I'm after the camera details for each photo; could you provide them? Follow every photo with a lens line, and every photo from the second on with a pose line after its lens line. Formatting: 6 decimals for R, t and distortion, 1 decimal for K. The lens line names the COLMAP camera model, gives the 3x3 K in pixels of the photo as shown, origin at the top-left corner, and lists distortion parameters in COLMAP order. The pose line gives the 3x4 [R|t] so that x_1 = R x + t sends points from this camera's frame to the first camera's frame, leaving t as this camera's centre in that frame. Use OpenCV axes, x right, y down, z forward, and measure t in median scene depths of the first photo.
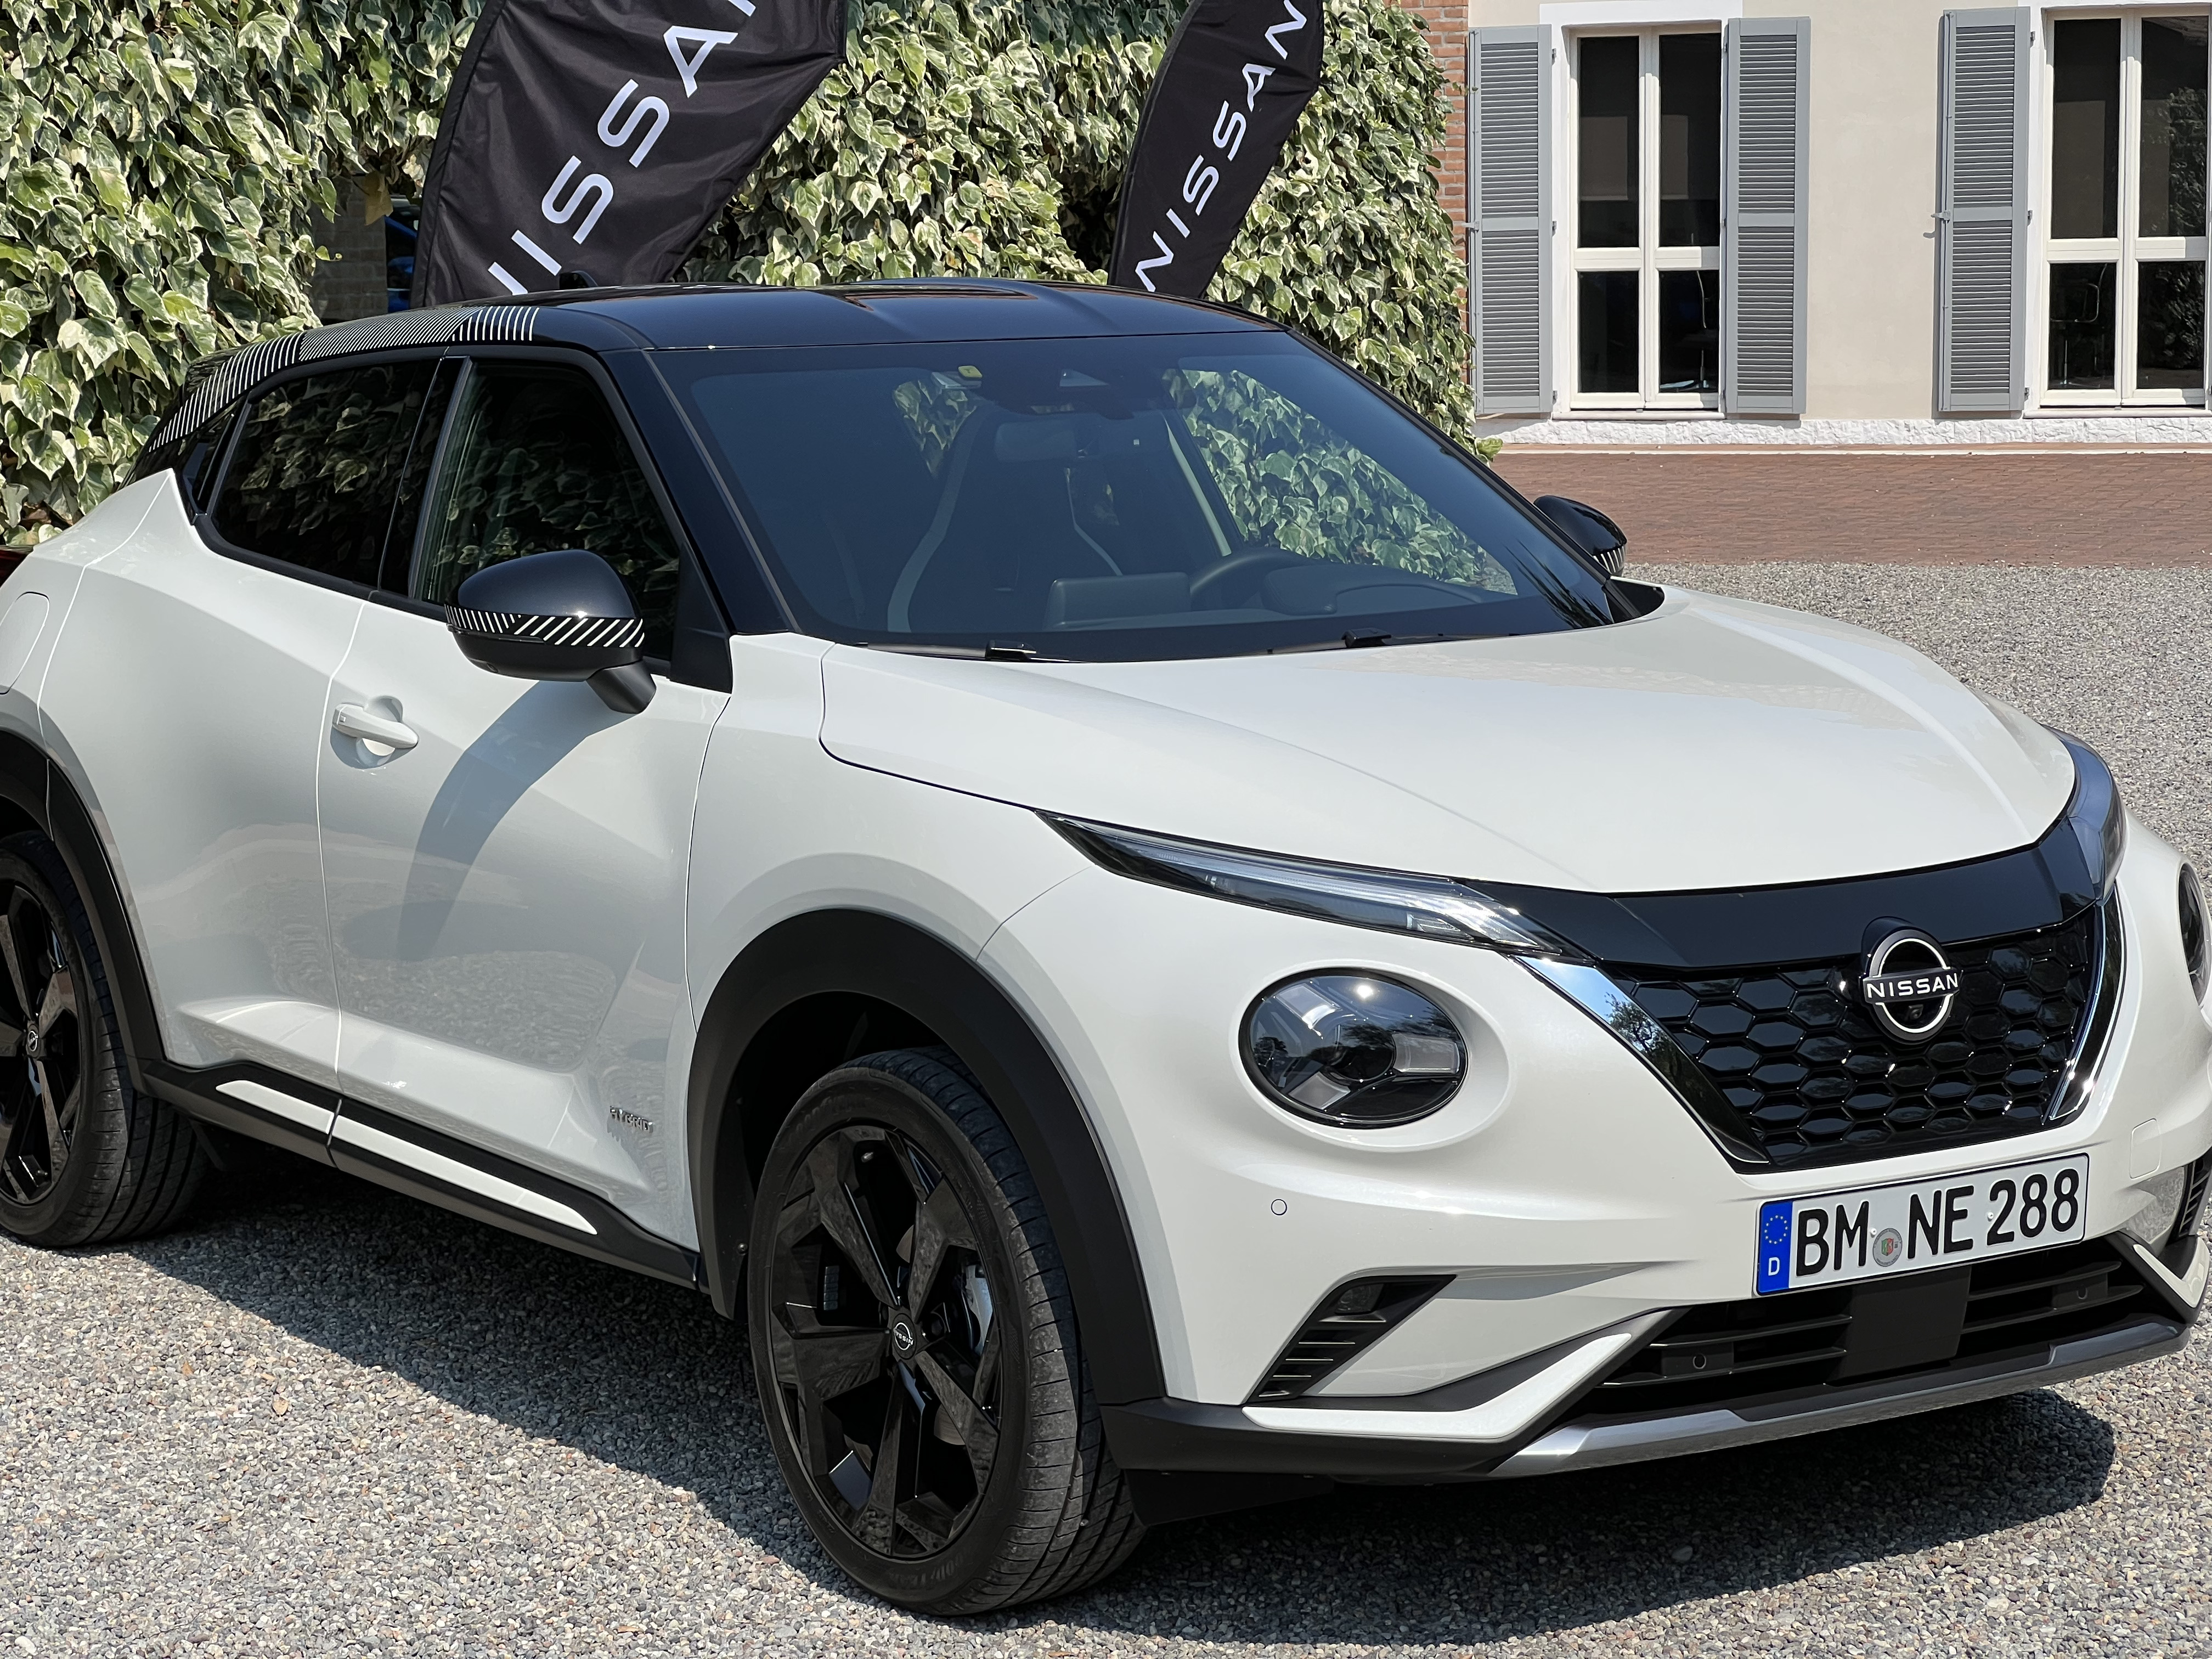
lens RADIAL K [[5056.9, 0, 1106.0], [0, 5056.9, 829.5], [0, 0, 1]] dist [0.097713, 2.502781]
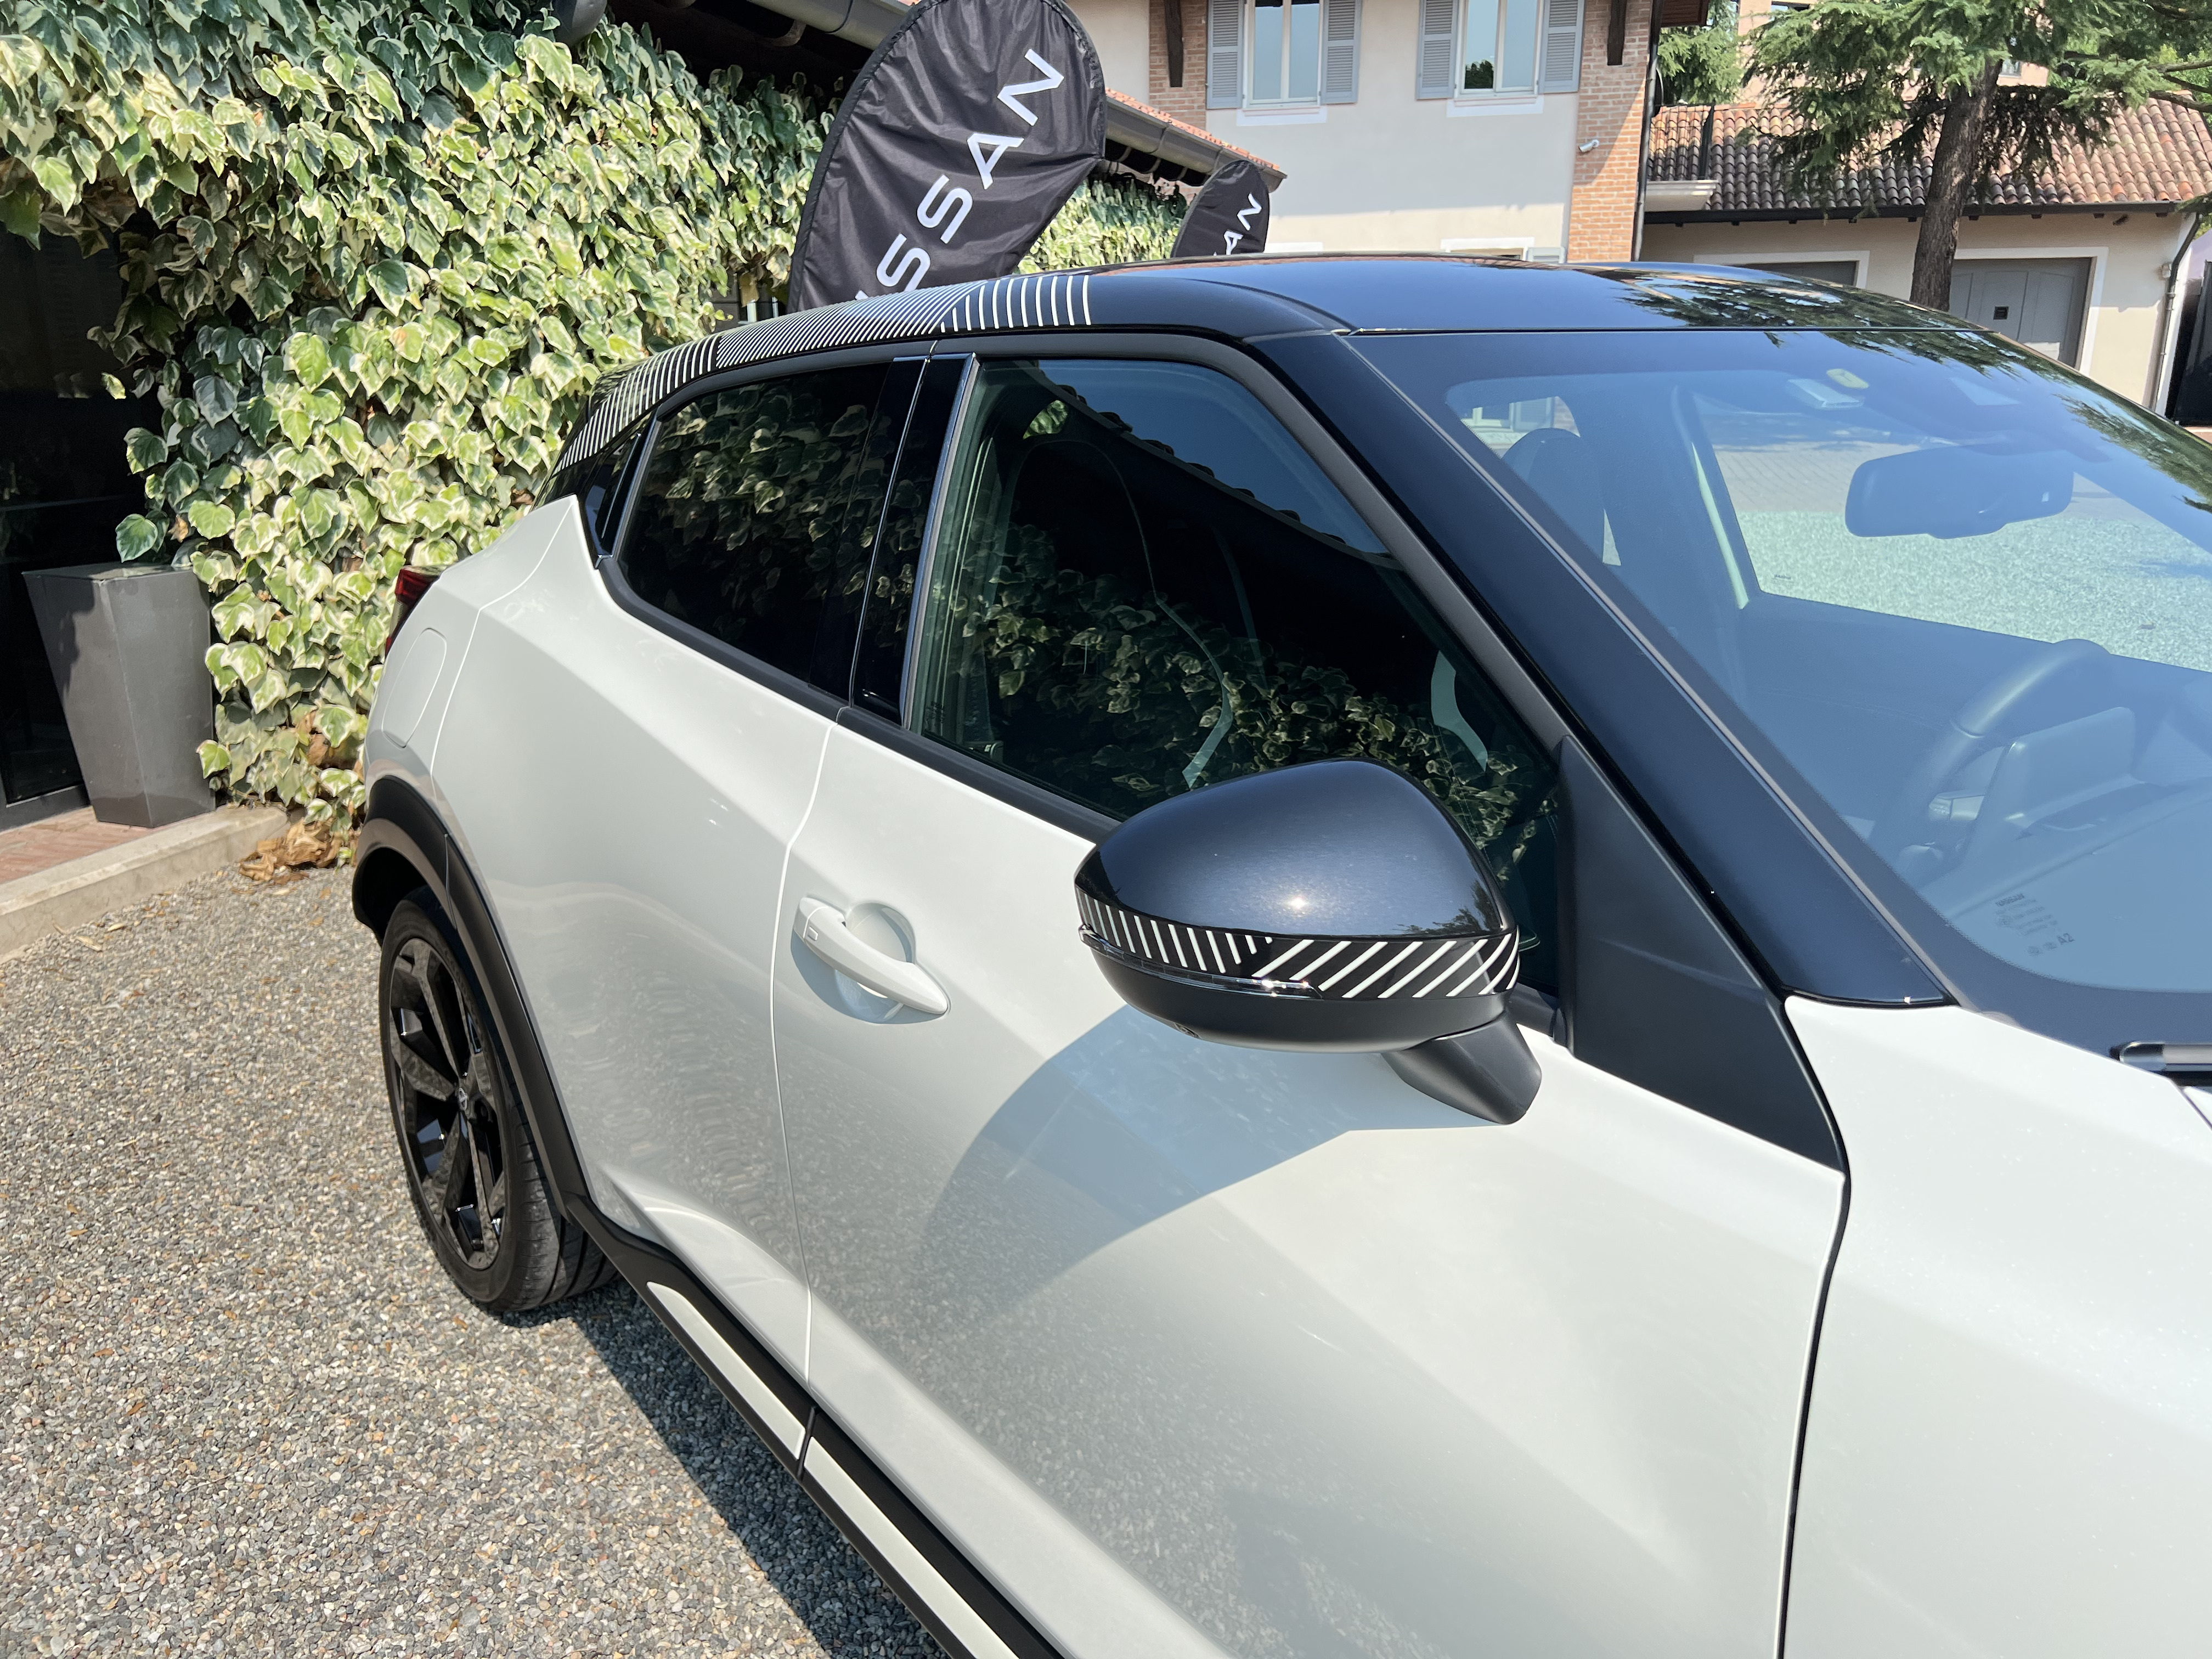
lens RADIAL K [[1673.5, 0, 1106.0], [0, 1673.5, 829.5], [0, 0, 1]] dist [0.044995, -0.002066]
pose [[0.997380, -0.012211, 0.071297, -0.098573], [0.000846, 0.987551, 0.157298, -0.052037], [-0.072330, -0.156826, 0.984974, 0.608084]]
